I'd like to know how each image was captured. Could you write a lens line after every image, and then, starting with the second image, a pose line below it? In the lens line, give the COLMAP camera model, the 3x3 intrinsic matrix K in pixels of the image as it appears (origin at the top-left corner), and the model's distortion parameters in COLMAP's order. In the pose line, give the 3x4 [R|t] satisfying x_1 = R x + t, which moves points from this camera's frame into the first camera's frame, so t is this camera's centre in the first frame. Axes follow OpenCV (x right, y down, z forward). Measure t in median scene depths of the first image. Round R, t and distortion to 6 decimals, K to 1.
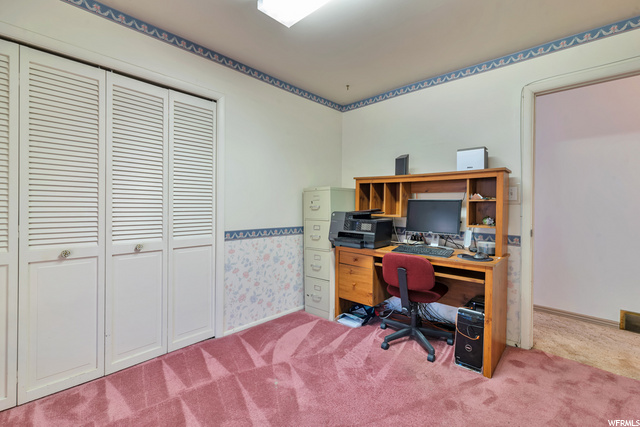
lens RADIAL K [[280.8, 0, 320.0], [0, 280.8, 213.5], [0, 0, 1]] dist [0.000938, 0.000108]
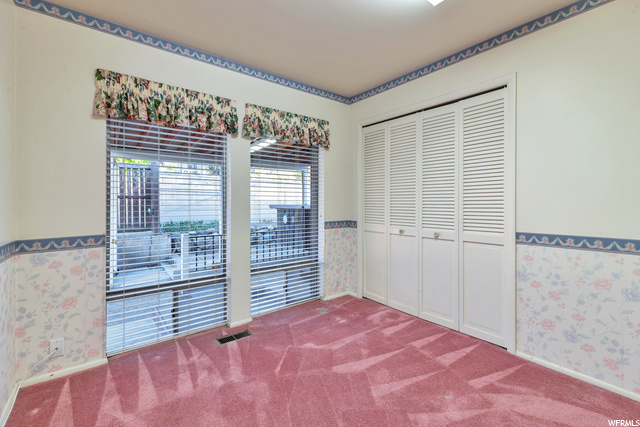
lens RADIAL K [[280.8, 0, 320.0], [0, 280.8, 213.5], [0, 0, 1]] dist [0.000938, 0.000108]
pose [[-0.162993, 0.027861, -0.986234, 0.674329], [-0.021726, 0.999257, 0.031820, -0.008632], [0.986388, 0.026613, -0.162267, 0.620638]]
